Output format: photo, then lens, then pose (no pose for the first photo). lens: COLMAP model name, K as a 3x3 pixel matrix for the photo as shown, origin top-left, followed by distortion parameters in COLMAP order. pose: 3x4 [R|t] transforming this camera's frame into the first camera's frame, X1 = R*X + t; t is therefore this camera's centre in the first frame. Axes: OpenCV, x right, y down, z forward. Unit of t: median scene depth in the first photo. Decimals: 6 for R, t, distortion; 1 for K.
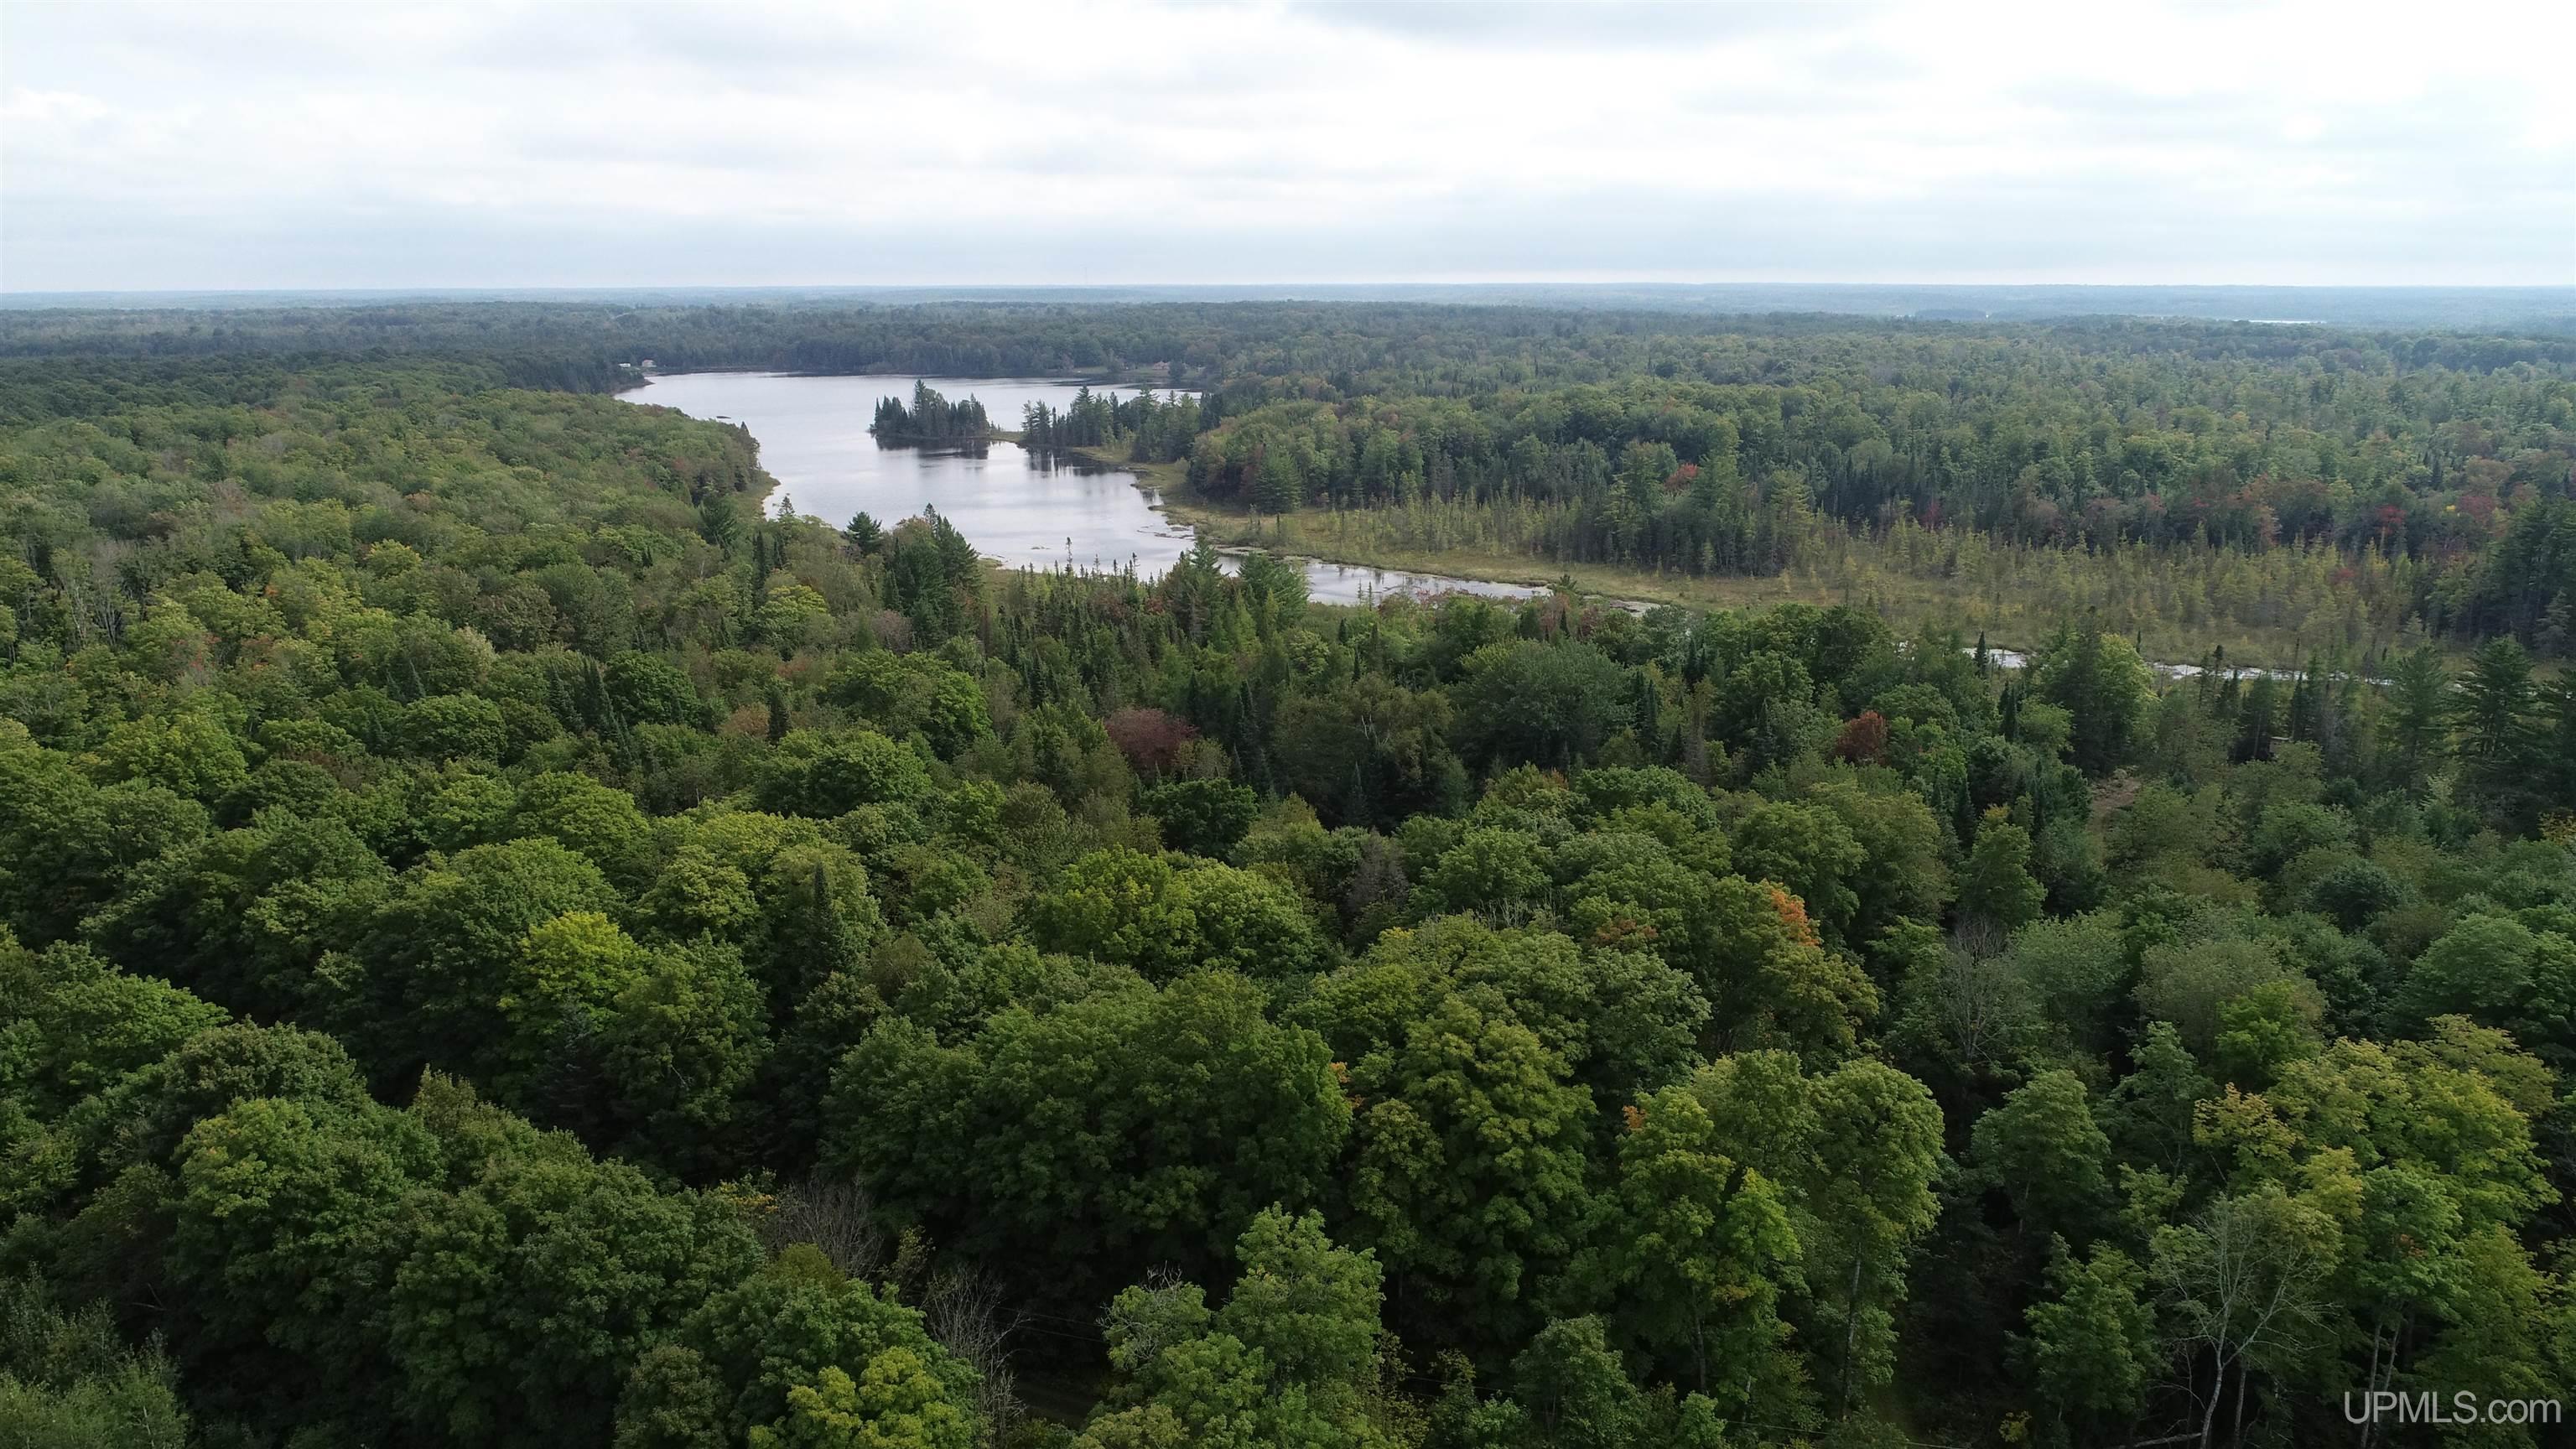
lens RADIAL K [[1720.1, 0, 1287.7], [0, 1720.1, 728.9], [0, 0, 1]] dist [-0.008242, 0.002412]
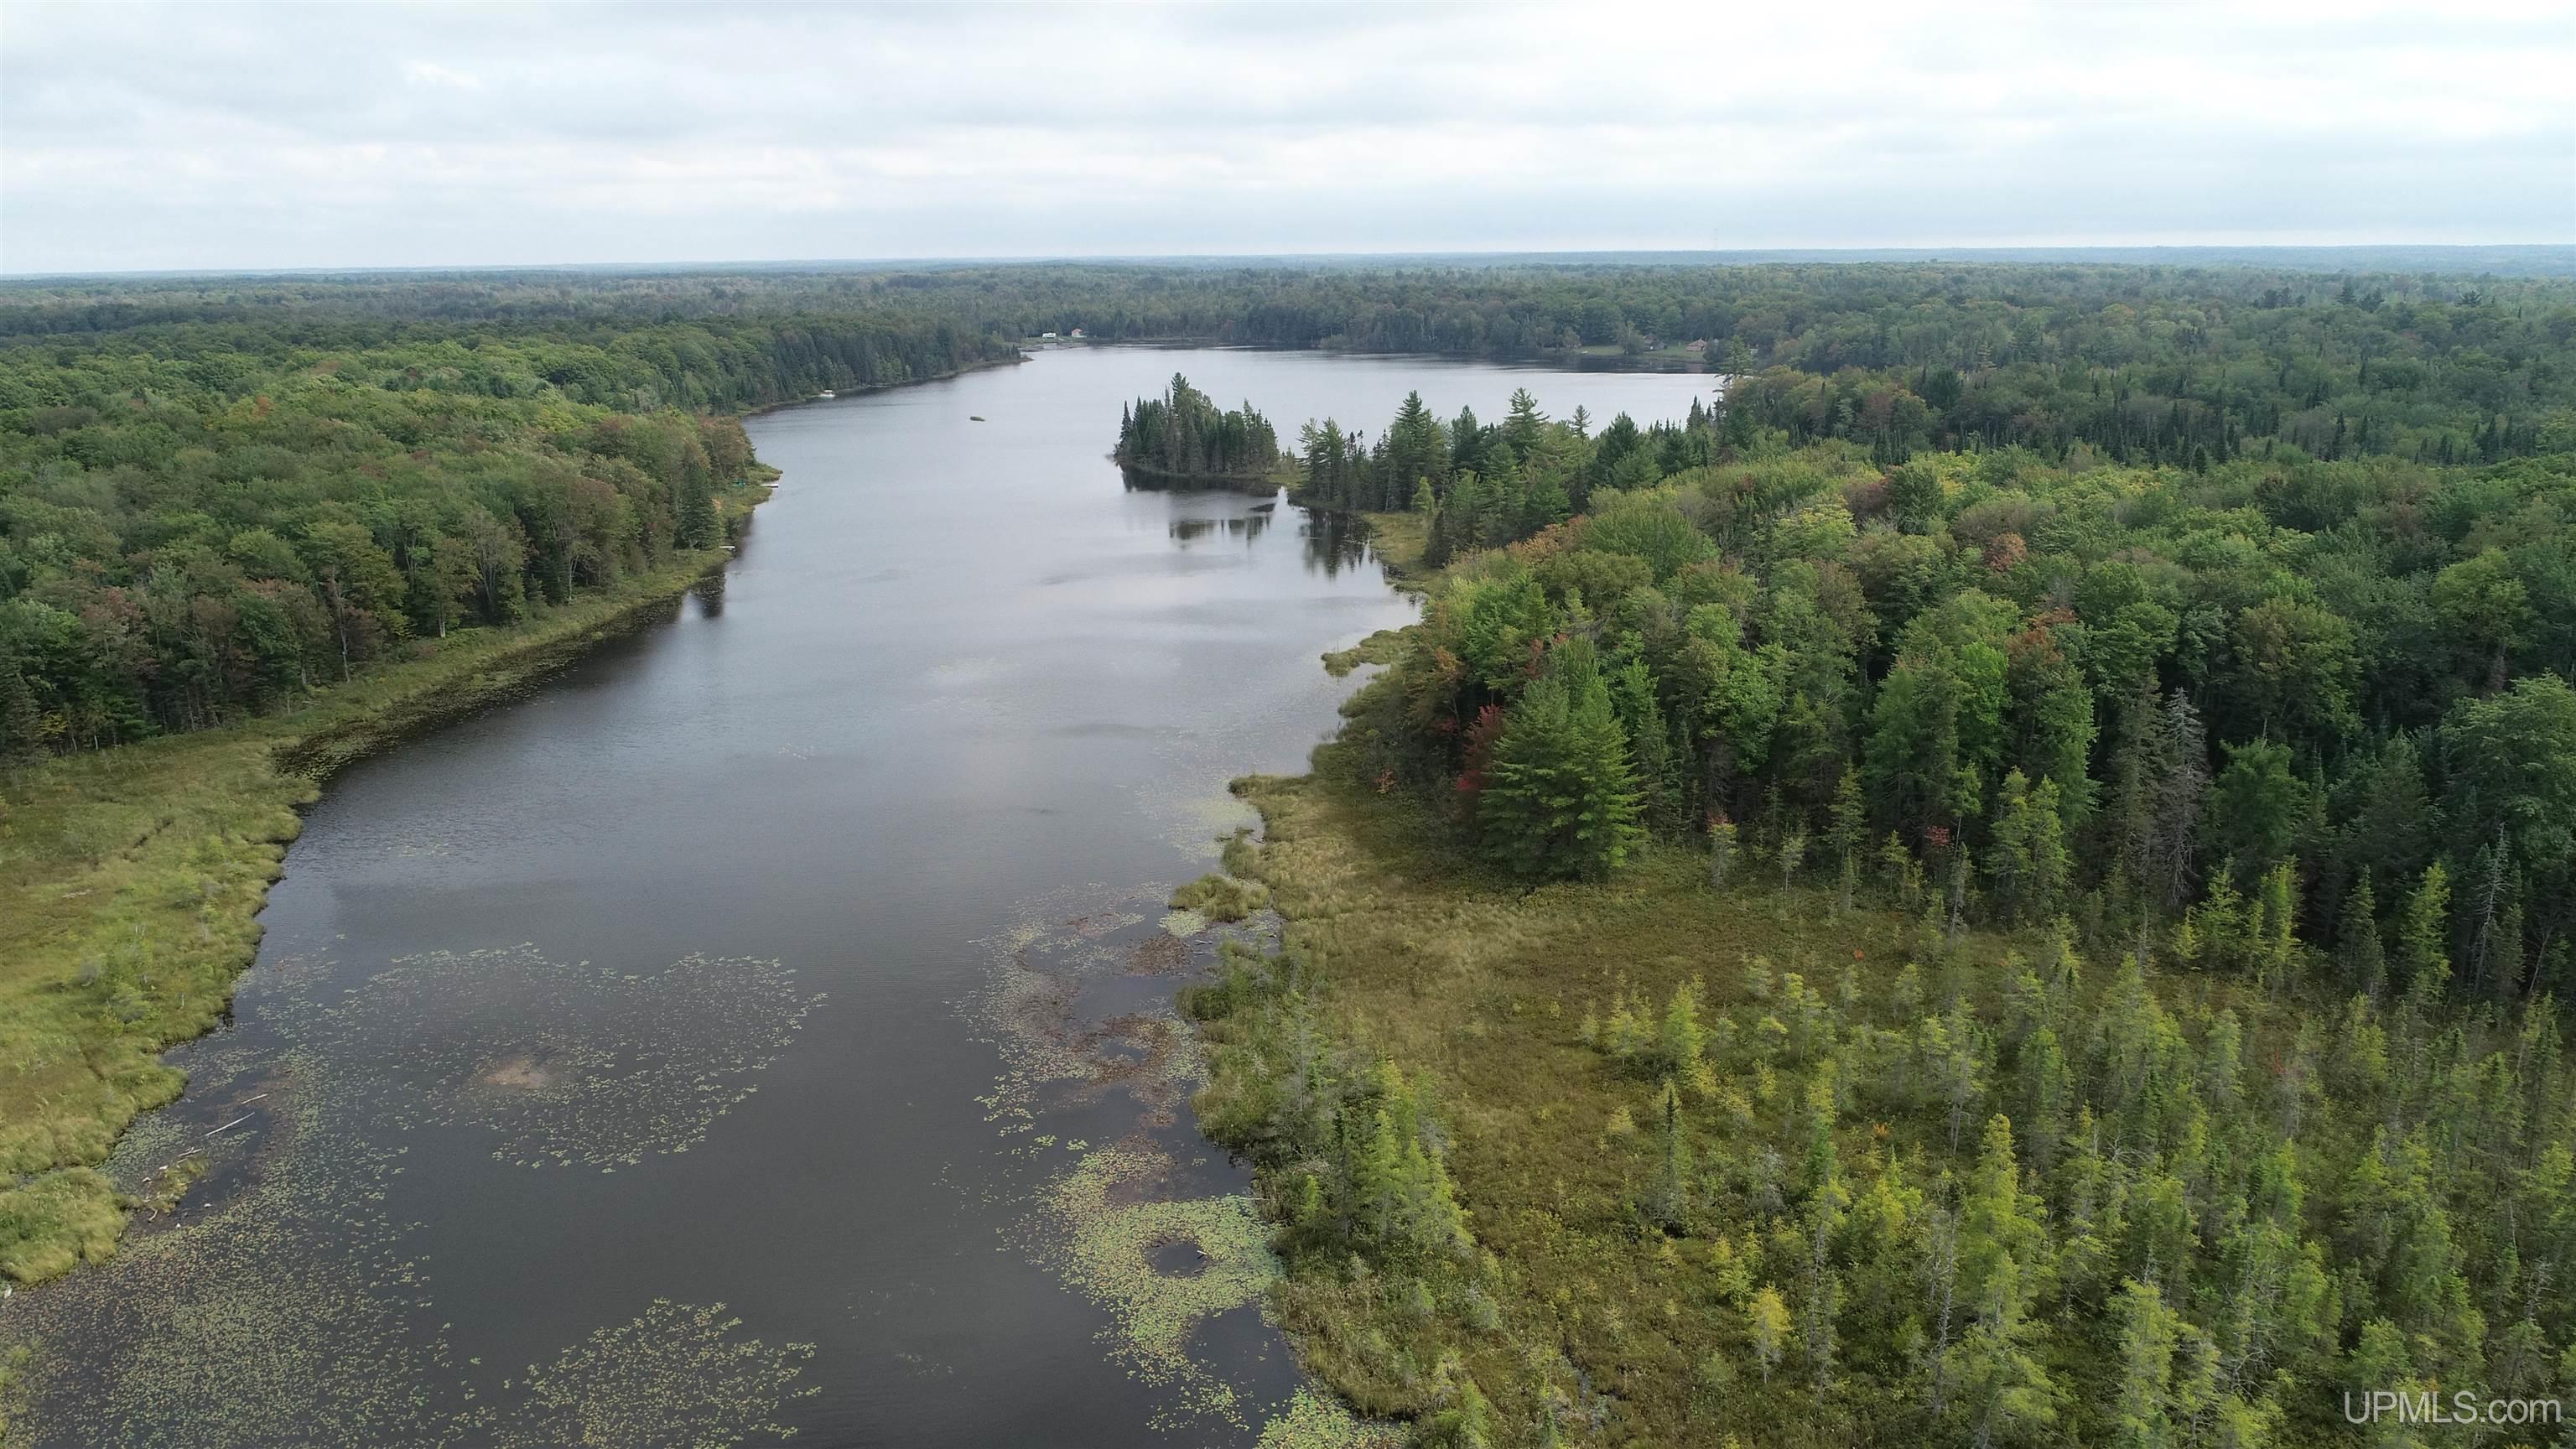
lens RADIAL K [[1720.1, 0, 1288.4], [0, 1720.1, 725.3], [0, 0, 1]] dist [-0.008242, 0.002412]
pose [[0.936614, 0.087700, -0.339210, 0.110196], [-0.082213, 0.996147, 0.030543, -0.344151], [0.340581, -0.000720, 0.940215, 1.512639]]
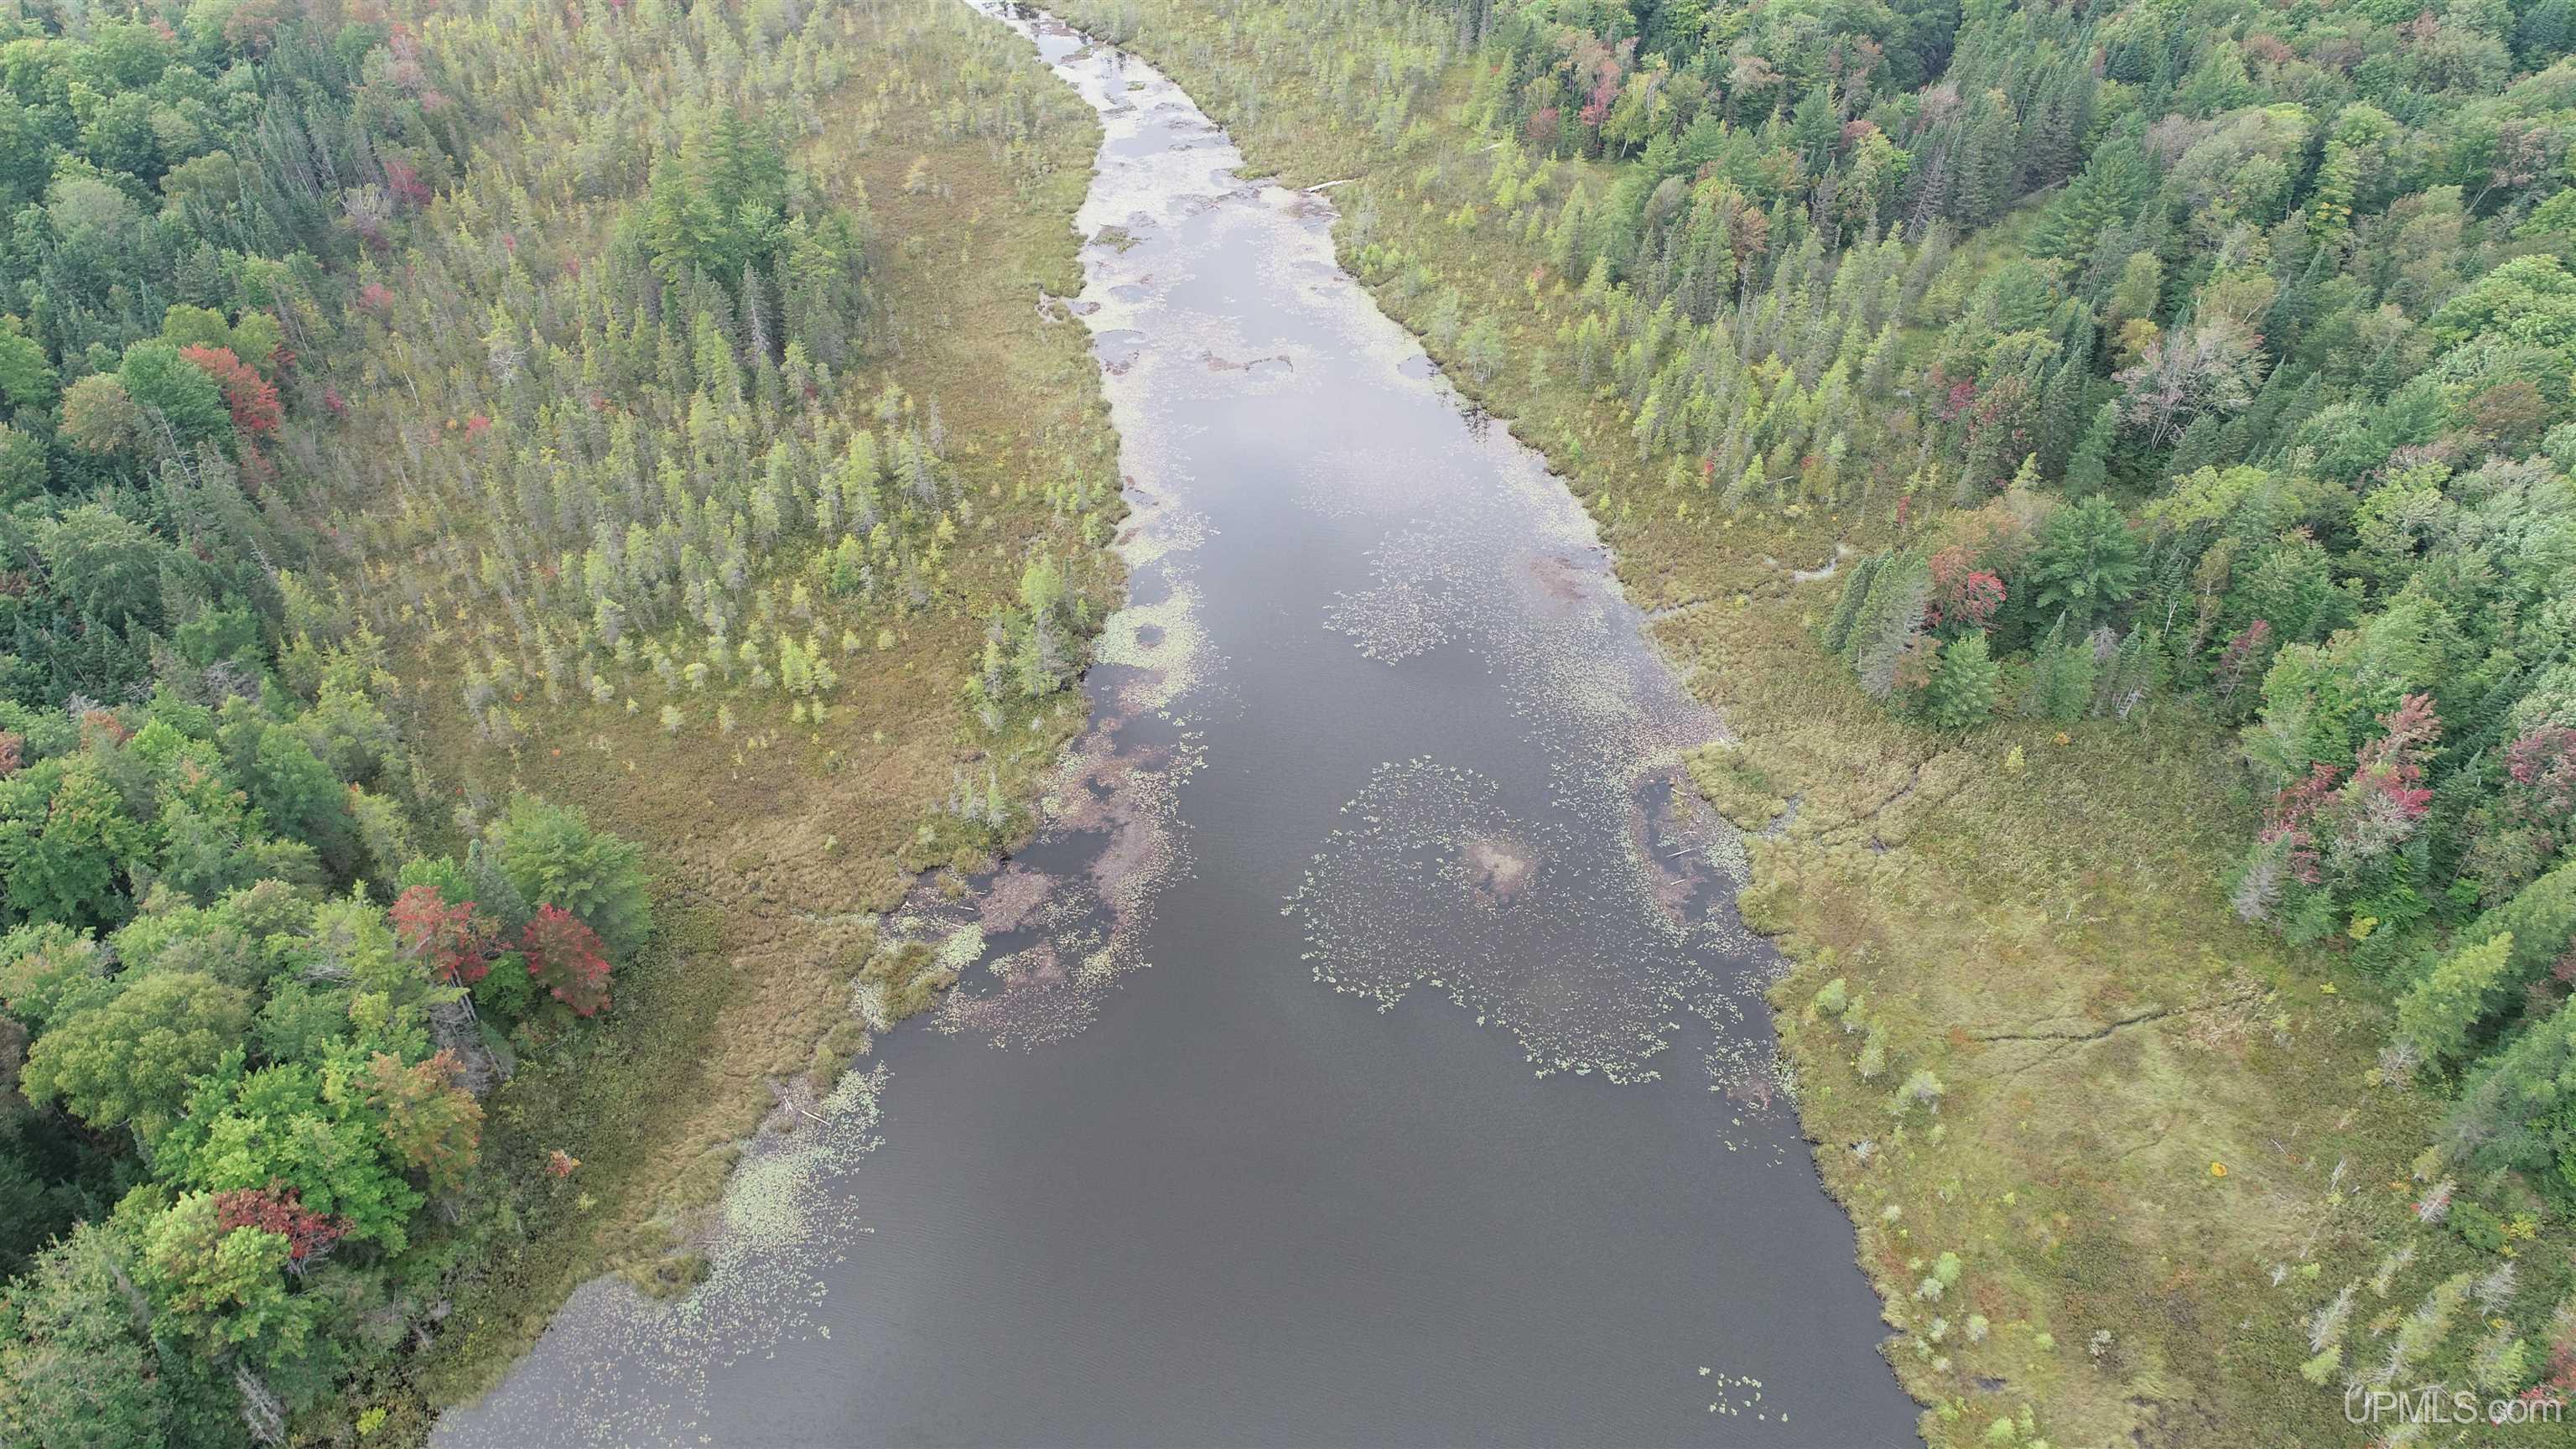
lens RADIAL K [[1720.1, 0, 1286.3], [0, 1720.1, 726.6], [0, 0, 1]] dist [-0.008242, 0.002412]
pose [[-0.763444, -0.399611, 0.507409, -0.553200], [0.178621, 0.624342, 0.760455, -0.811495], [-0.620683, 0.671199, -0.405271, 2.236142]]
